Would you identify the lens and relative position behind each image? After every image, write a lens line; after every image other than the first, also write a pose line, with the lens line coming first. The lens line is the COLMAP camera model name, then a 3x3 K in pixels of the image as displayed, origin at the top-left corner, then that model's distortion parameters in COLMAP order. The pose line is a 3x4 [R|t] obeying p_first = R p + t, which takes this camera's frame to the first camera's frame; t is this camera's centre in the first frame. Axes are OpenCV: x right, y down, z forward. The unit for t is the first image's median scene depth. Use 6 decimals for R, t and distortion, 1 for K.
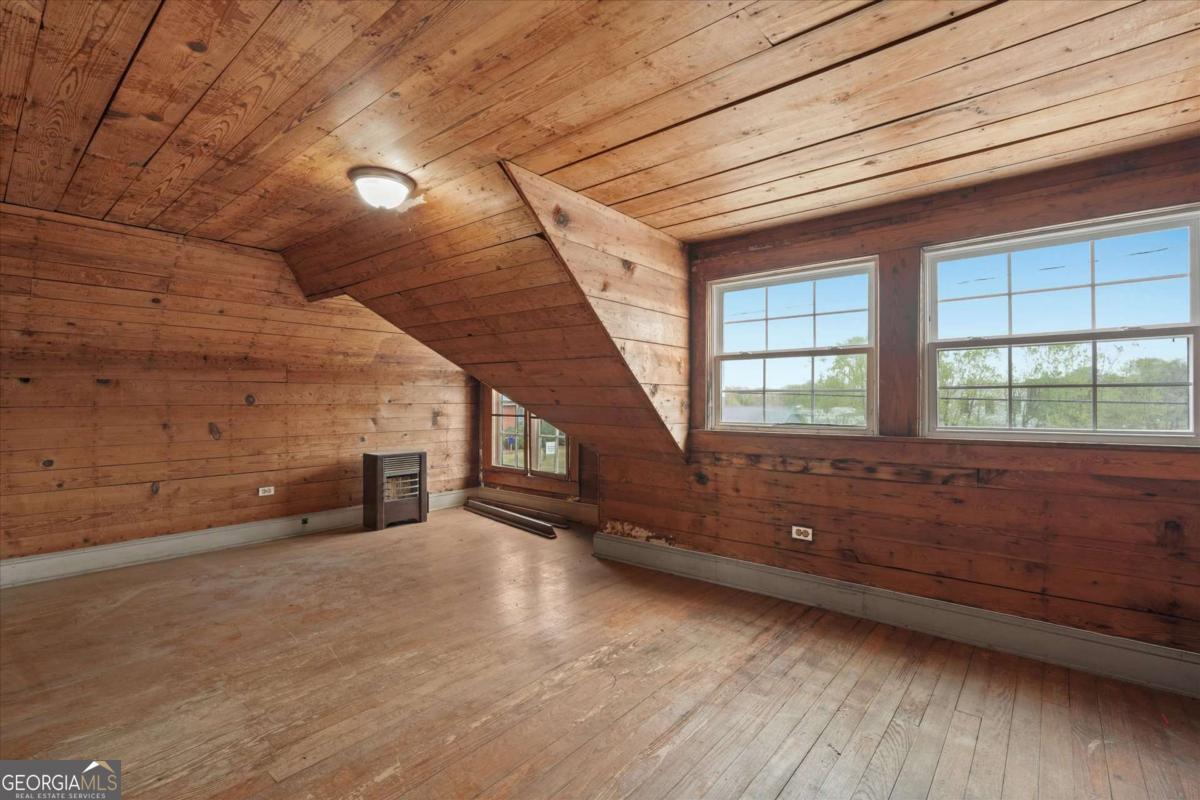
lens RADIAL K [[525.6, 0, 601.3], [0, 525.6, 401.3], [0, 0, 1]] dist [-0.004463, -0.000038]
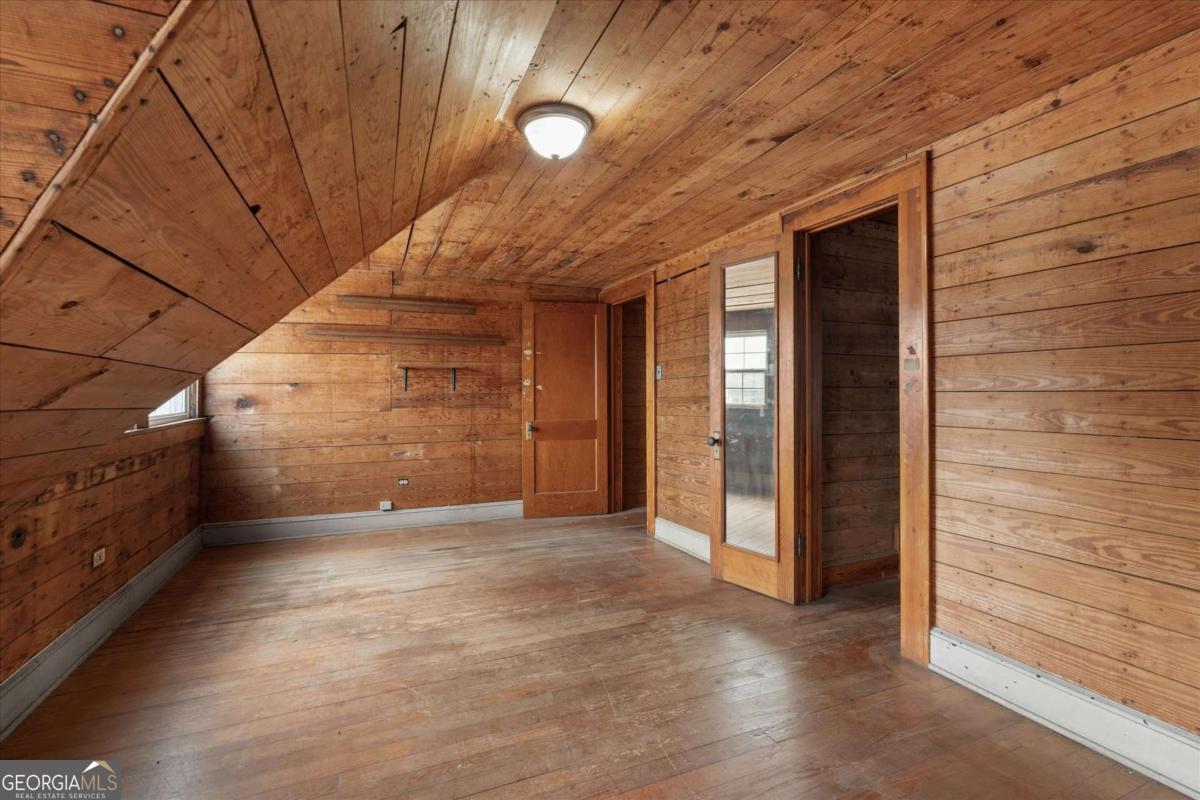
lens RADIAL K [[525.6, 0, 600.9], [0, 525.6, 394.0], [0, 0, 1]] dist [-0.004463, -0.000038]
pose [[-0.881563, -0.000552, 0.472067, -0.935235], [0.006435, 0.999892, 0.013187, -0.010717], [-0.472023, 0.014663, -0.881464, 1.825363]]
